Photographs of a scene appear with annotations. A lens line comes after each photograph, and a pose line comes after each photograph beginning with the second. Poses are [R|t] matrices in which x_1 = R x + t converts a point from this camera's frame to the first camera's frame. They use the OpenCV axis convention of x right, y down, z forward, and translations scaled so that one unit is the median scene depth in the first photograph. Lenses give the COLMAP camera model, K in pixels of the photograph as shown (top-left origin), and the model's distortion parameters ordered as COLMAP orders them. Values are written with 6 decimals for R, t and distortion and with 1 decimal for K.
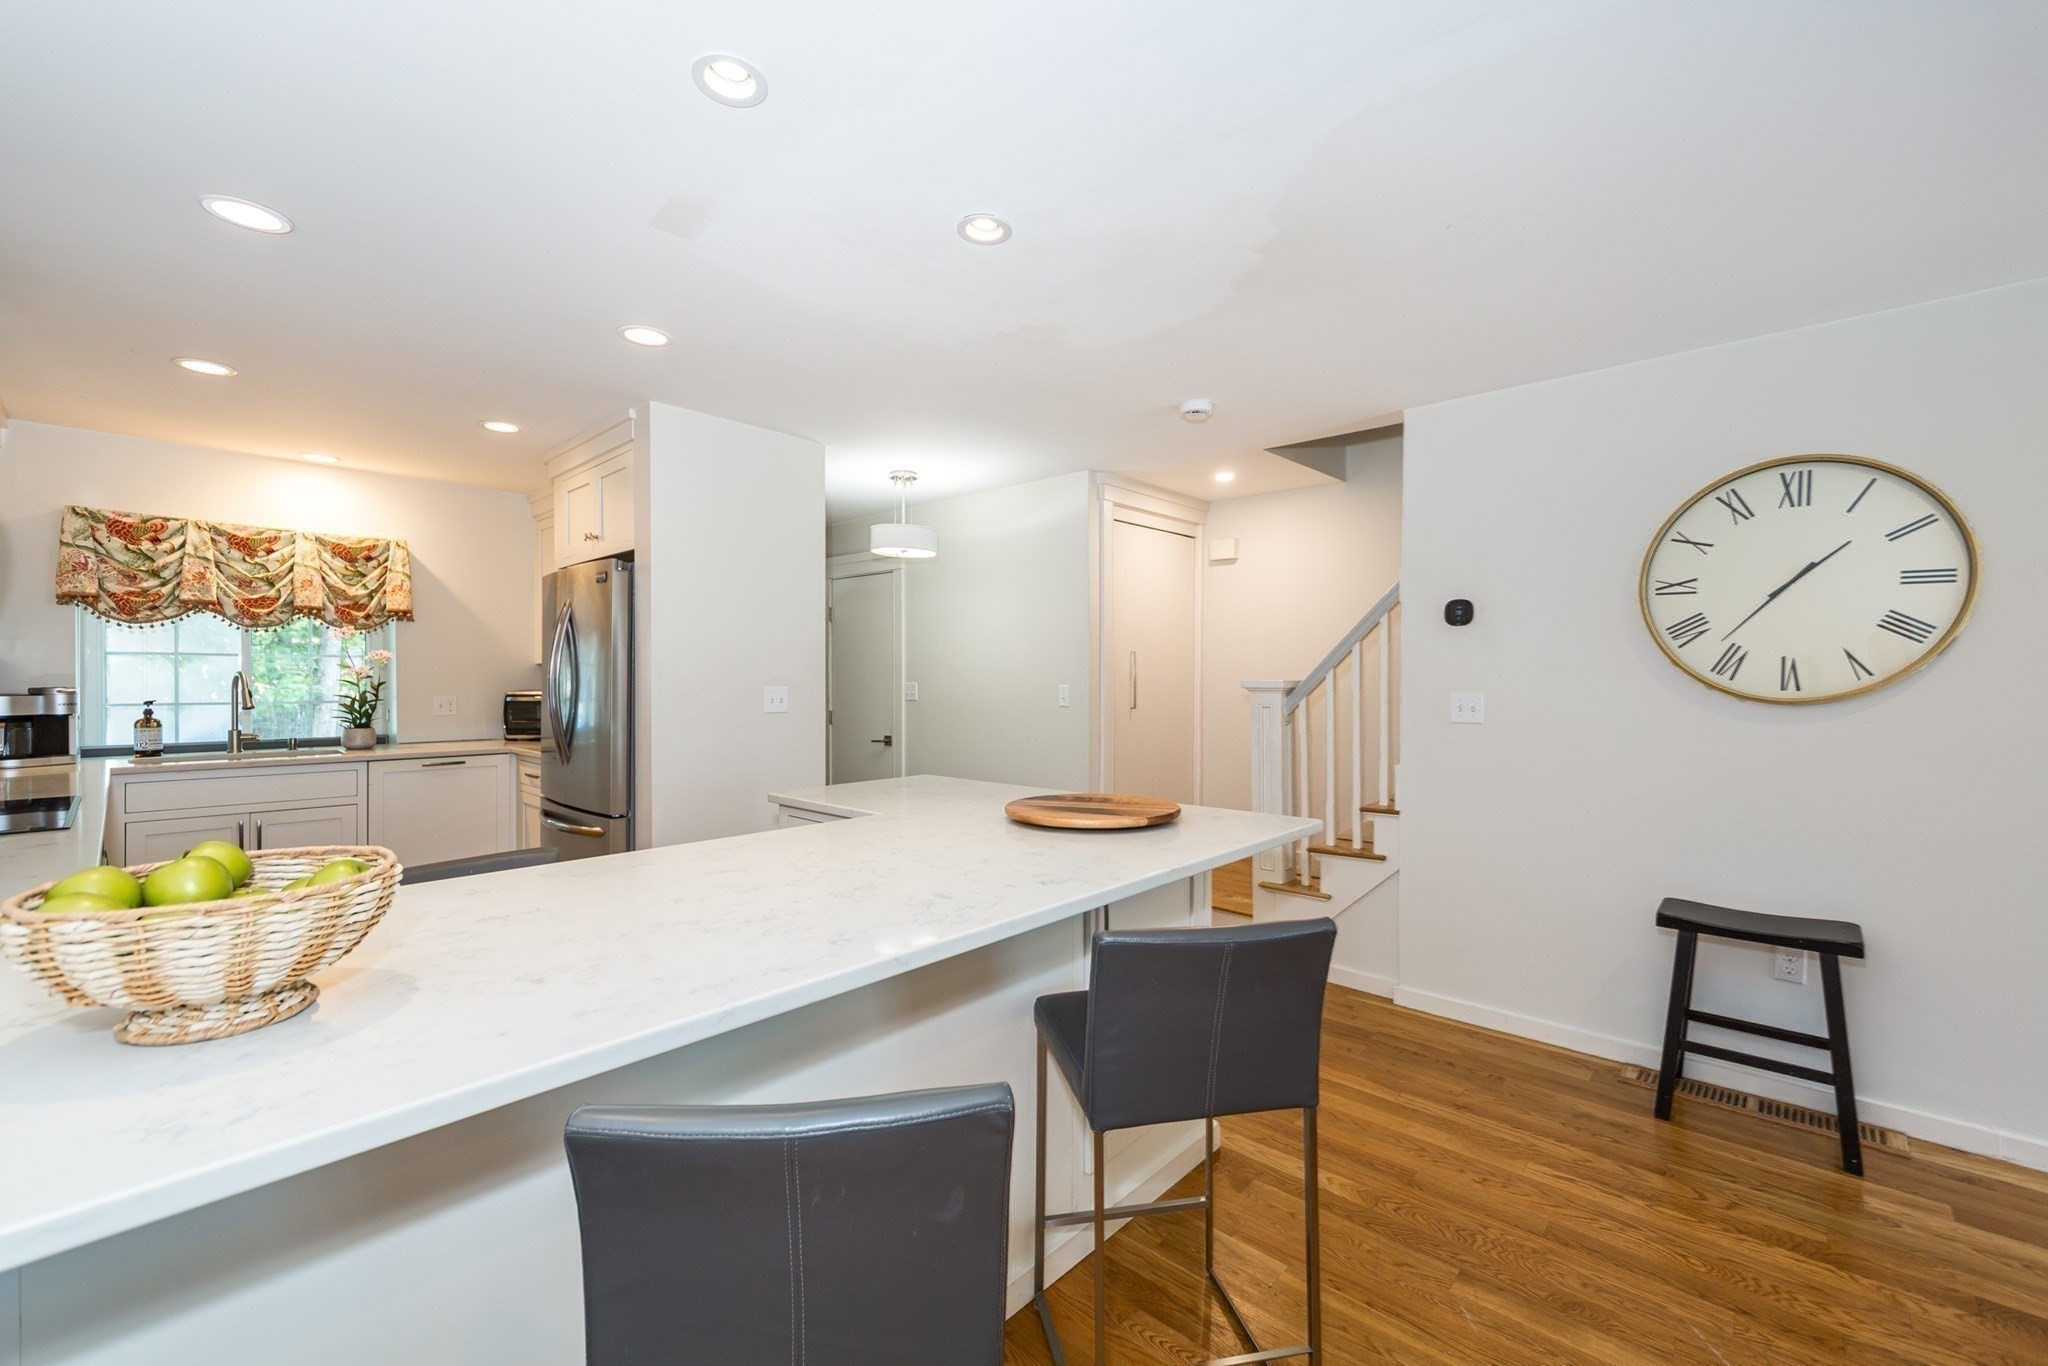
lens RADIAL K [[820.2, 0, 982.4], [0, 820.2, 682.7], [0, 0, 1]] dist [0.002806, -0.000698]
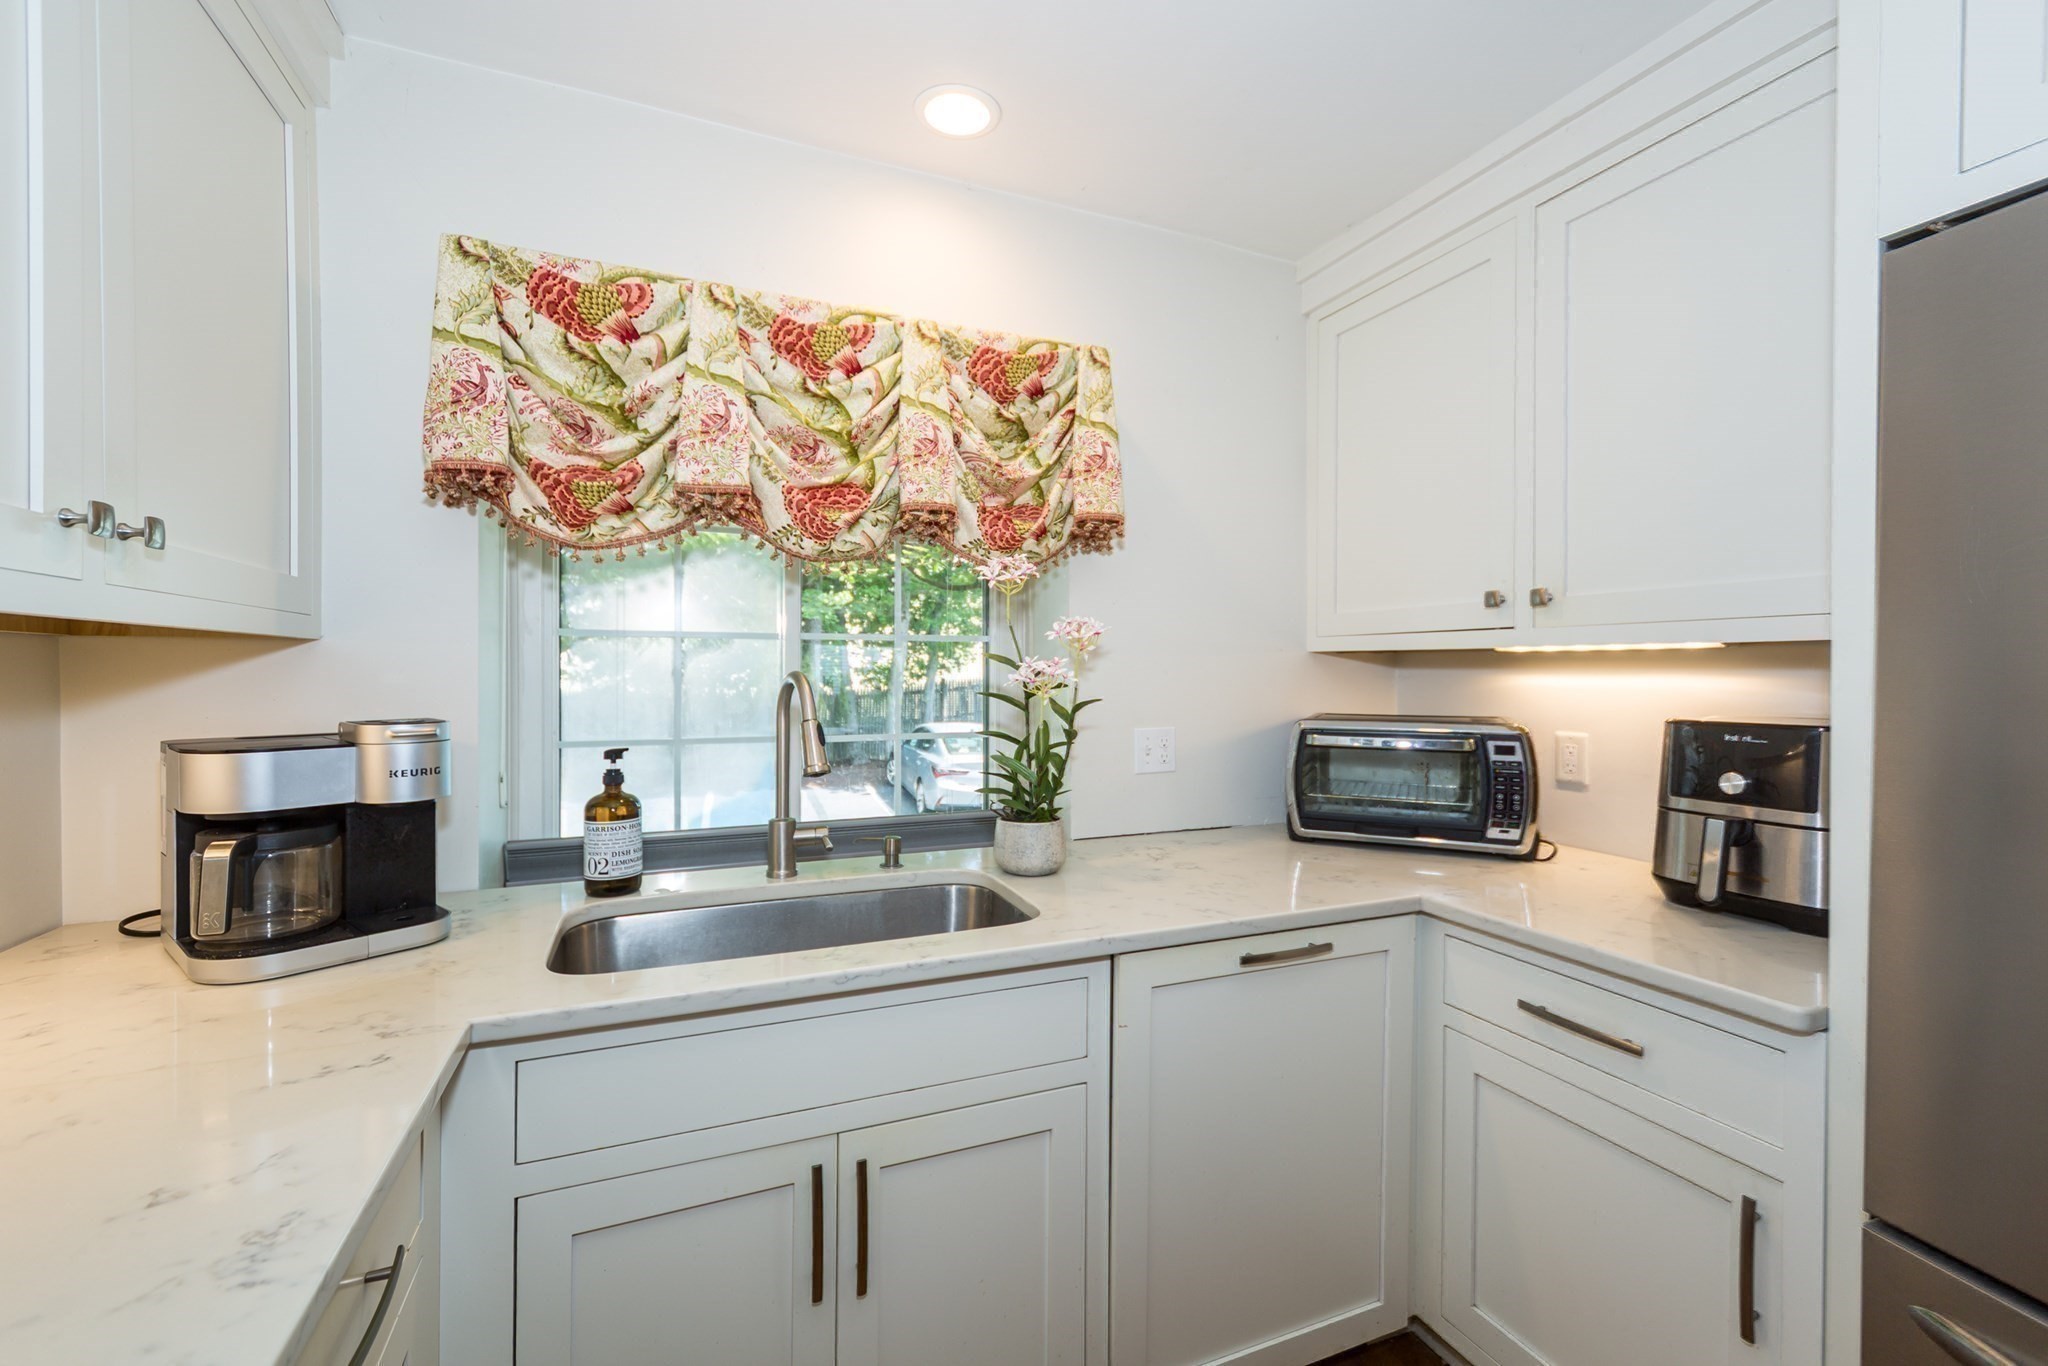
lens RADIAL K [[820.2, 0, 1017.6], [0, 820.2, 675.7], [0, 0, 1]] dist [0.002806, -0.000698]
pose [[0.916330, 0.004801, -0.400396, -0.647834], [-0.004487, 0.999988, 0.001722, -0.012968], [0.400400, 0.000219, 0.916341, 0.682391]]
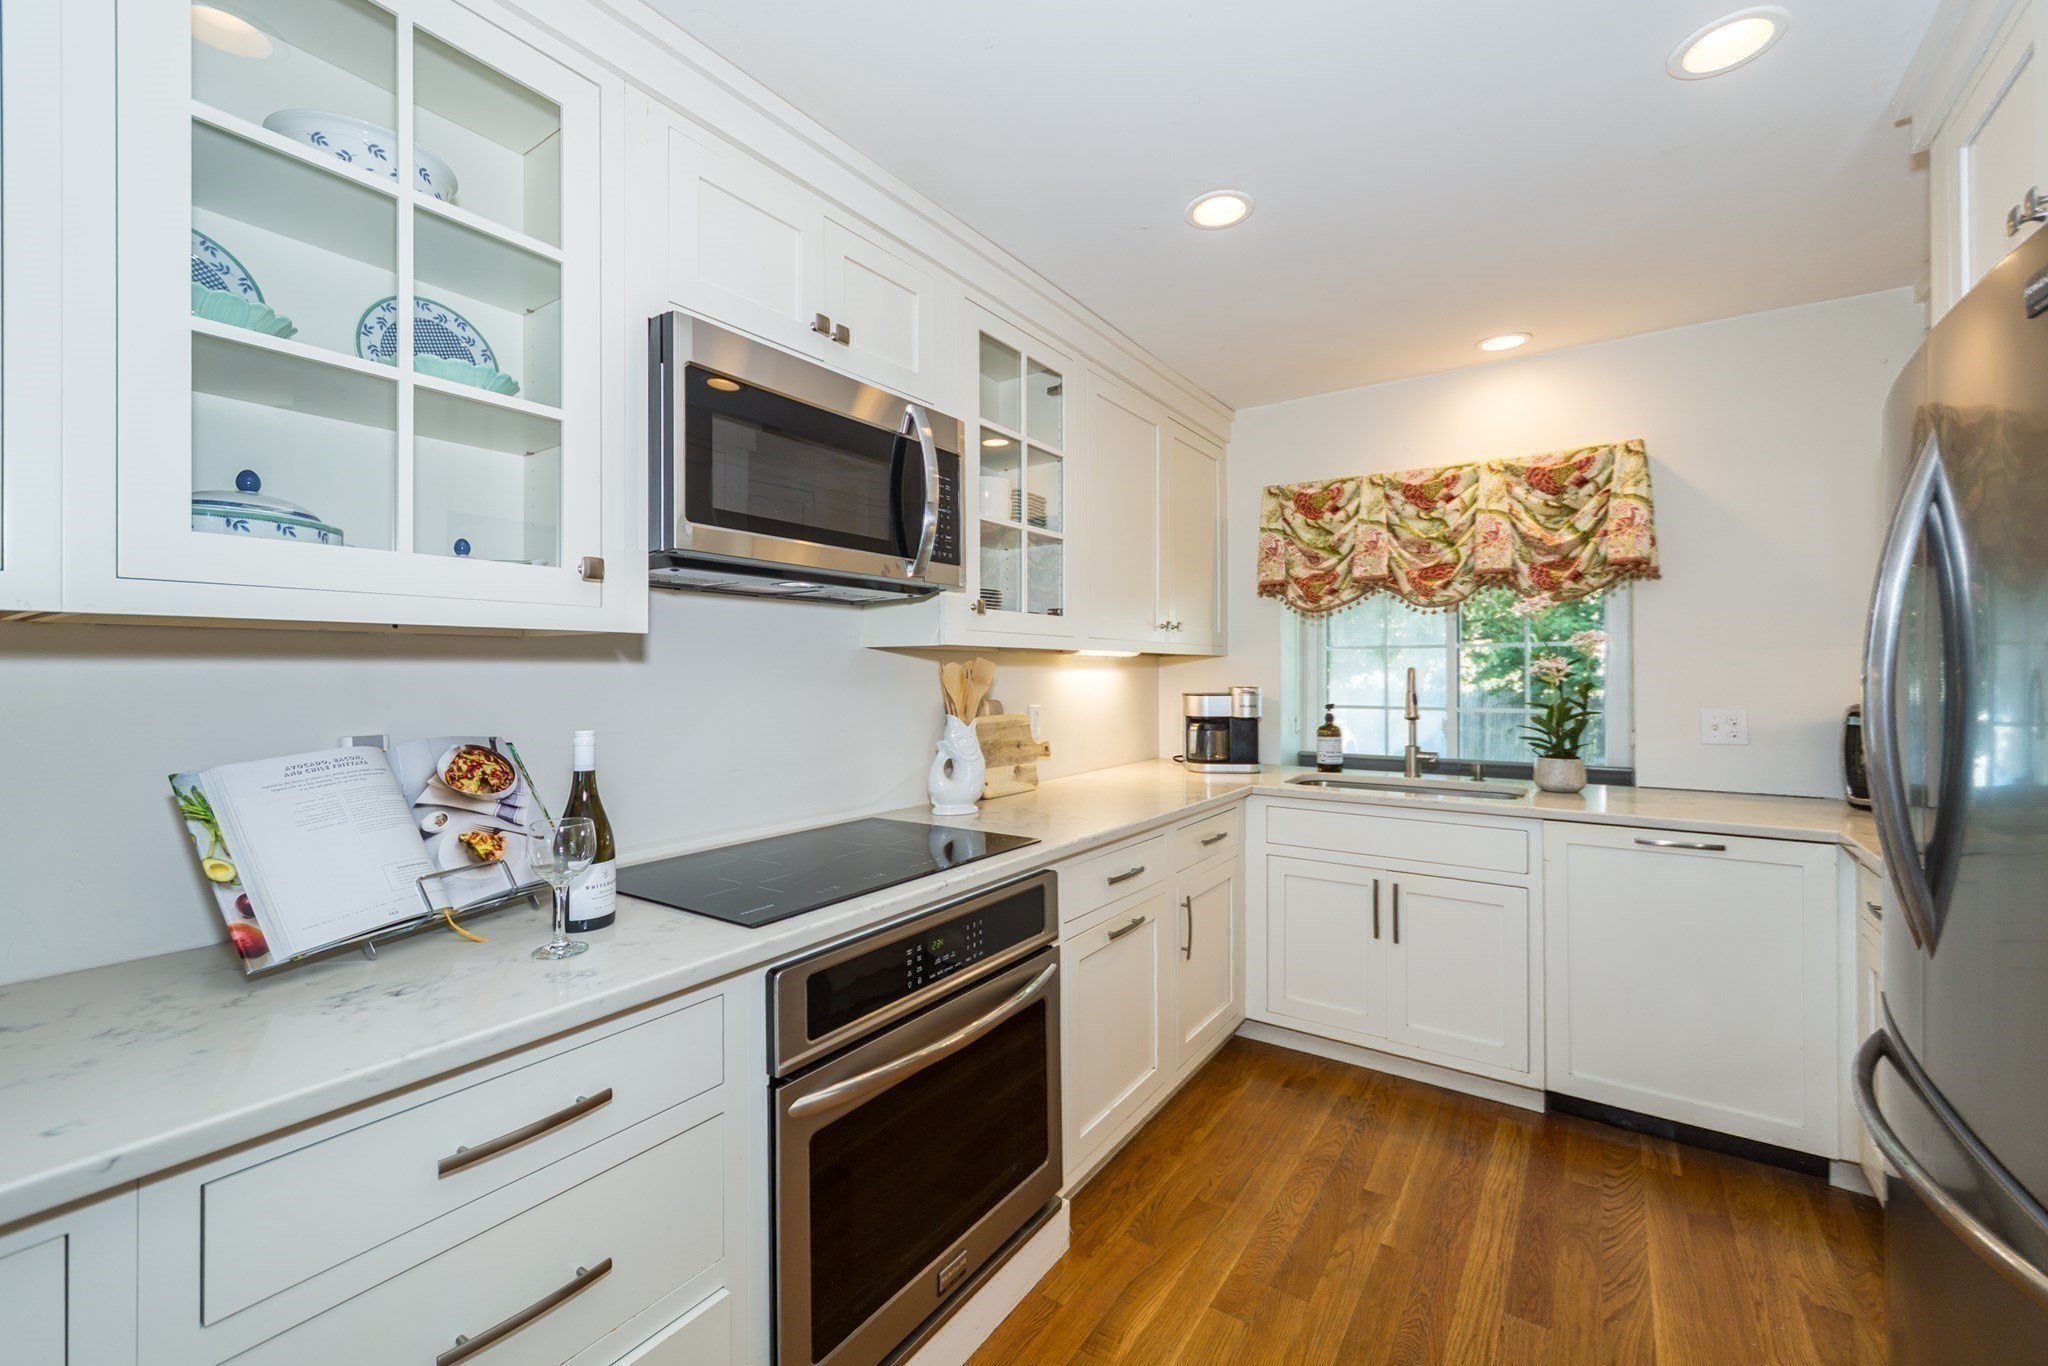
lens RADIAL K [[820.2, 0, 1064.8], [0, 820.2, 670.4], [0, 0, 1]] dist [0.002806, -0.000698]
pose [[0.188719, -0.005002, -0.982018, -0.234814], [-0.004721, 0.999971, -0.006001, -0.004921], [0.982020, 0.005769, 0.188690, 0.548748]]
